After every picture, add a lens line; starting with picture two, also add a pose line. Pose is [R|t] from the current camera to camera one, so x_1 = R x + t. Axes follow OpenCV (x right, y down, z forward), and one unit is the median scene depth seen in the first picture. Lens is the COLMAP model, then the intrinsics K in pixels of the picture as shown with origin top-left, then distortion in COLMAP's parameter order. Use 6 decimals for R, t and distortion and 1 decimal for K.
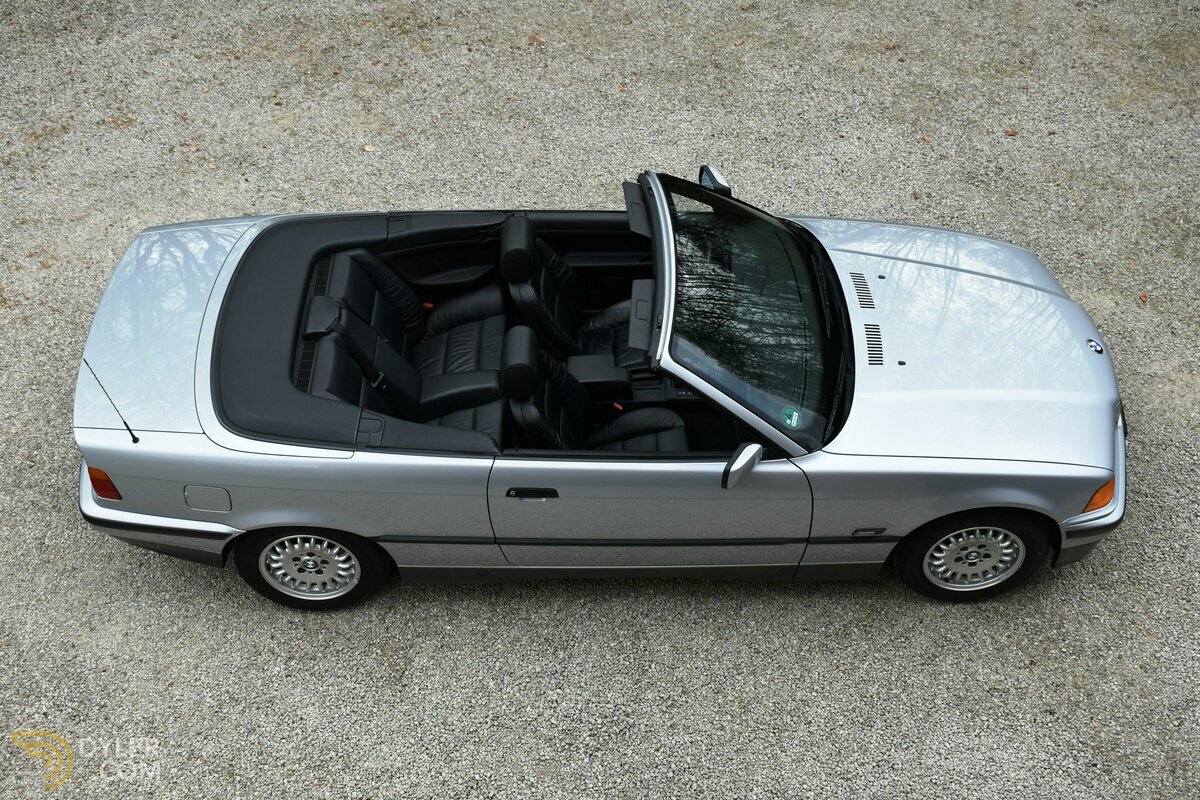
lens RADIAL K [[1215.1, 0, 605.7], [0, 1215.1, 409.4], [0, 0, 1]] dist [-0.036351, 0.000000]
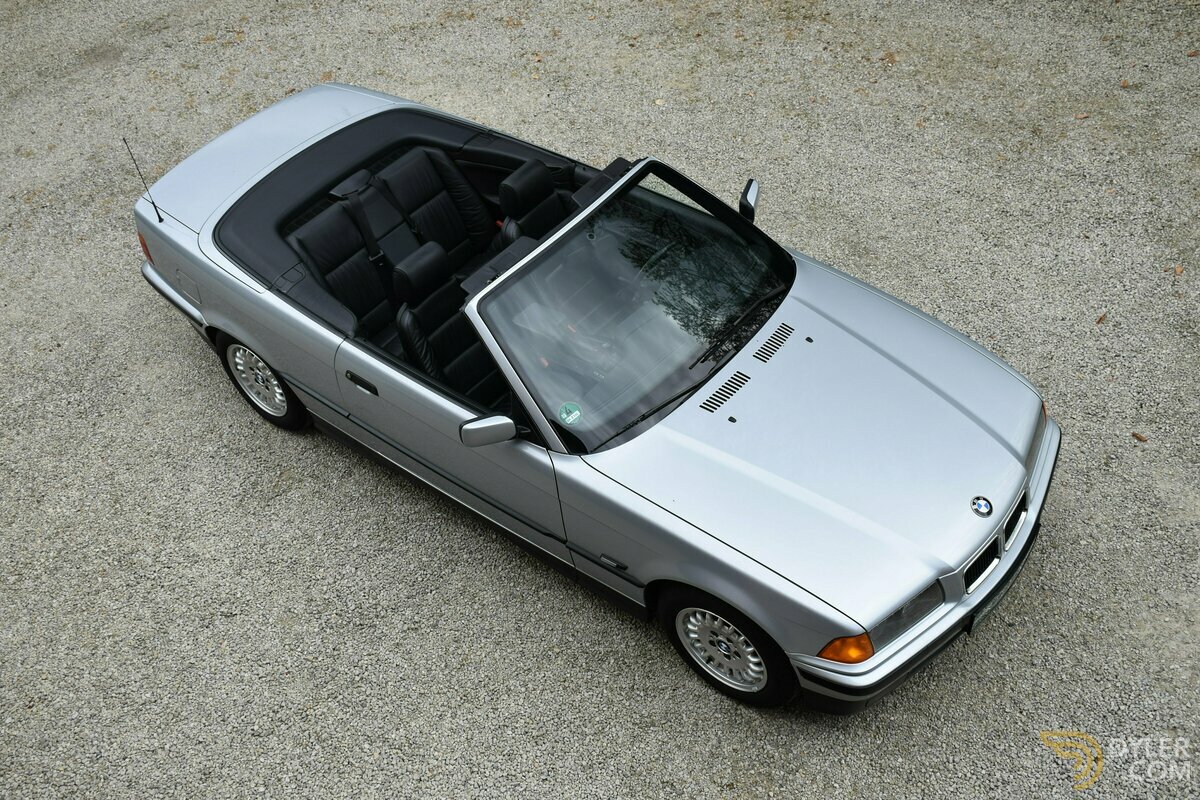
lens RADIAL K [[1141.9, 0, 602.3], [0, 1141.9, 388.1], [0, 0, 1]] dist [-0.009927, 0.019906]
pose [[0.804284, 0.394353, -0.444537, 0.307123], [-0.395082, 0.913648, 0.095699, -0.059348], [0.443889, 0.098659, 0.890634, 0.099028]]
